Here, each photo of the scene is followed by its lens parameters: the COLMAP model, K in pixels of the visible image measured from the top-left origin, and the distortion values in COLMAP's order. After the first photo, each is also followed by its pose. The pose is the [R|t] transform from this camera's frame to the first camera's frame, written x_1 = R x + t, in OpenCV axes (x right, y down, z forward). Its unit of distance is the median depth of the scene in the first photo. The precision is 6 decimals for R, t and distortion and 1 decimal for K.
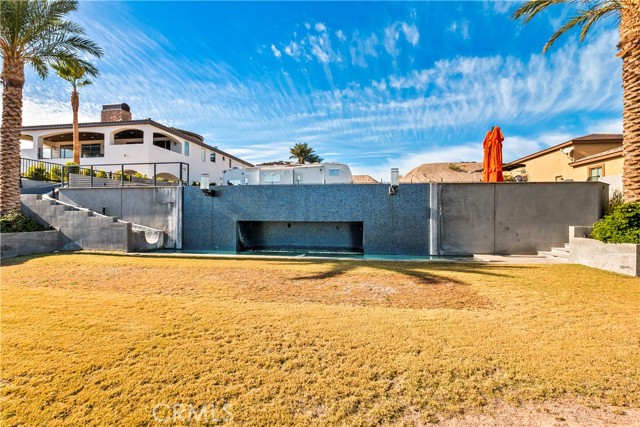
lens RADIAL K [[289.6, 0, 319.5], [0, 289.6, 210.5], [0, 0, 1]] dist [-0.005137, -0.000714]
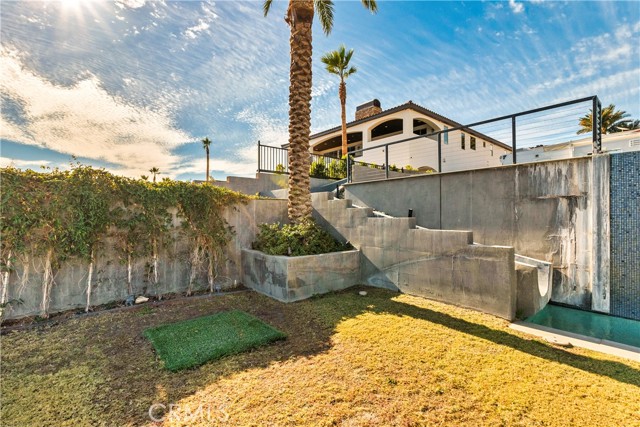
lens RADIAL K [[289.6, 0, 319.5], [0, 289.6, 210.5], [0, 0, 1]] dist [-0.005137, -0.000714]
pose [[0.762477, -0.013882, -0.646867, -0.582309], [0.012292, 0.999900, -0.006969, -0.009778], [0.646899, -0.002638, 0.762571, 0.497734]]
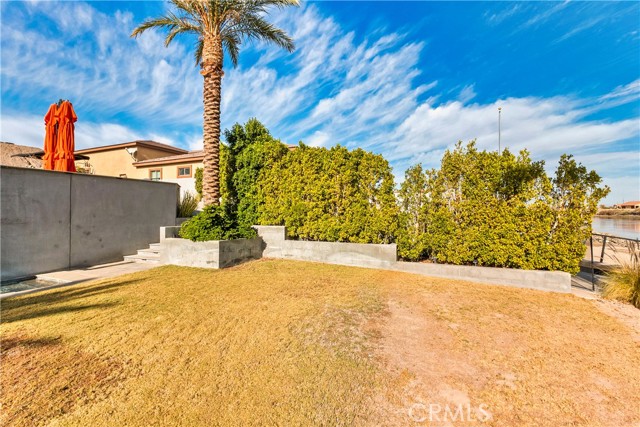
lens RADIAL K [[289.6, 0, 319.5], [0, 289.6, 210.5], [0, 0, 1]] dist [-0.005137, -0.000714]
pose [[0.250446, -0.002390, 0.968128, 0.040936], [-0.009713, 0.999940, 0.004981, -0.008149], [-0.968082, -0.010651, 0.250408, 0.172741]]
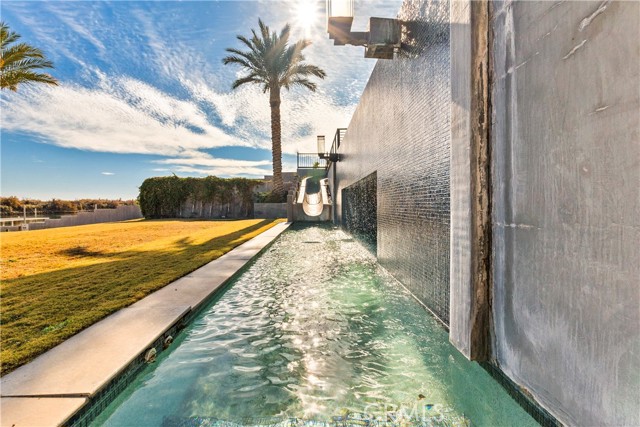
lens RADIAL K [[302.0, 0, 317.3], [0, 302.0, 206.7], [0, 0, 1]] dist [-0.001325, -0.000229]
pose [[0.186627, 0.003849, -0.982423, 0.496640], [0.024389, 0.999666, 0.008549, 0.076648], [0.982128, -0.025556, 0.186471, 0.853748]]
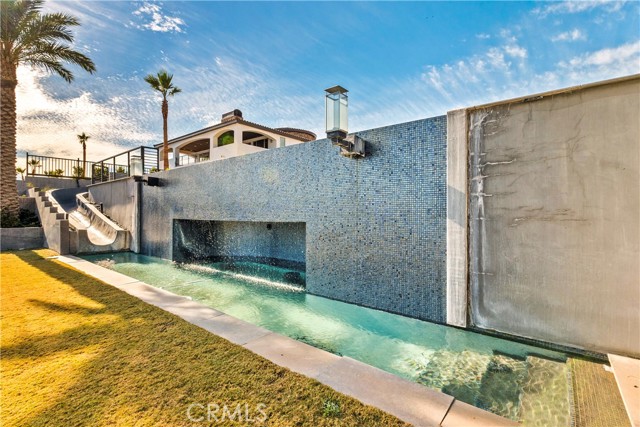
lens RADIAL K [[289.6, 0, 319.5], [0, 289.6, 210.5], [0, 0, 1]] dist [-0.005137, -0.000714]
pose [[0.876868, -0.006491, -0.480687, 0.395075], [0.011291, 0.999911, 0.007093, 0.015492], [0.480598, -0.011647, 0.876864, 0.594910]]
